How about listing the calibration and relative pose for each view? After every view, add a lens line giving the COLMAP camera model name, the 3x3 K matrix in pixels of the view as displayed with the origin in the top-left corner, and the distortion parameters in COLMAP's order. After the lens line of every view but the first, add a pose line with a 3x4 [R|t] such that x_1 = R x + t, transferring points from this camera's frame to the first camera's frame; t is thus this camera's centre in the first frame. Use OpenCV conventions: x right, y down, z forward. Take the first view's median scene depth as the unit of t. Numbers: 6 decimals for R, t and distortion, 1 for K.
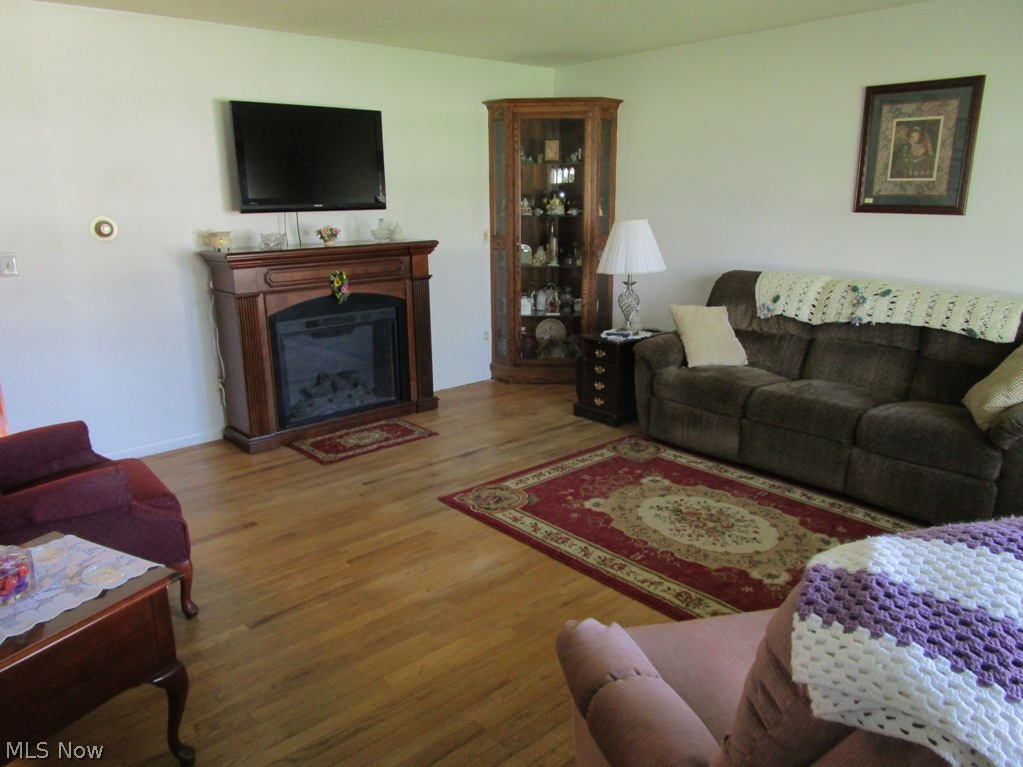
lens RADIAL K [[728.6, 0, 506.6], [0, 728.6, 382.2], [0, 0, 1]] dist [-0.038502, 0.011261]
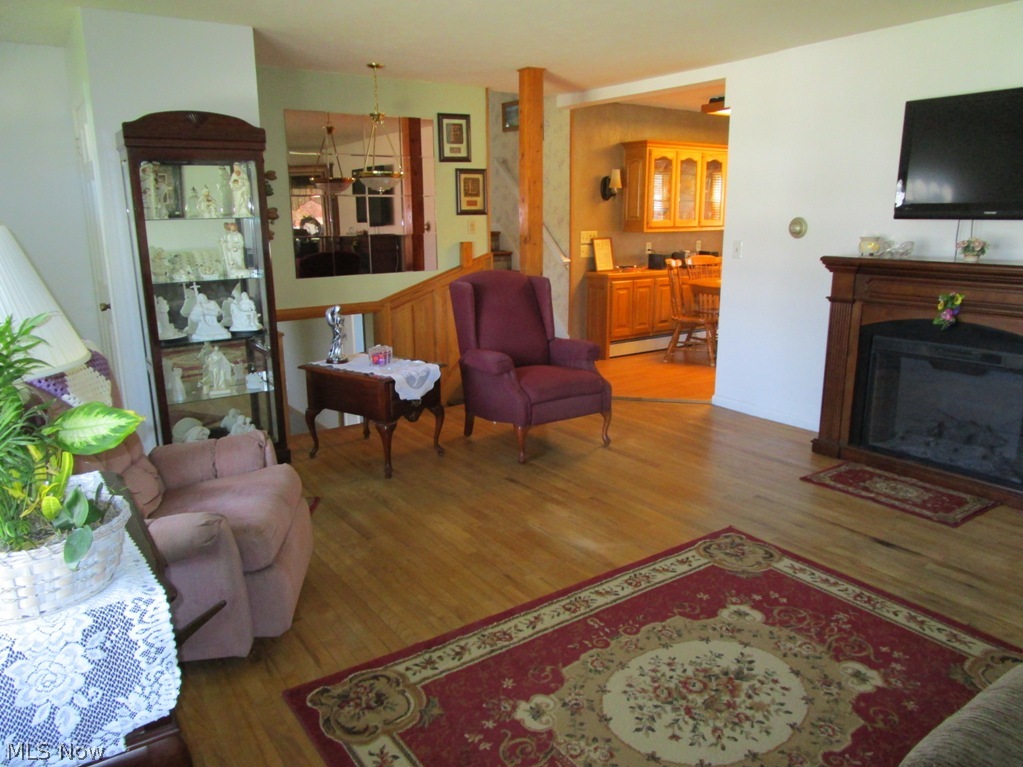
lens RADIAL K [[728.6, 0, 503.5], [0, 728.6, 385.9], [0, 0, 1]] dist [-0.038502, 0.011261]
pose [[-0.101683, 0.244460, -0.964313, 0.775434], [-0.241121, 0.934377, 0.262297, -0.179244], [0.965153, 0.259188, -0.036065, 0.700512]]
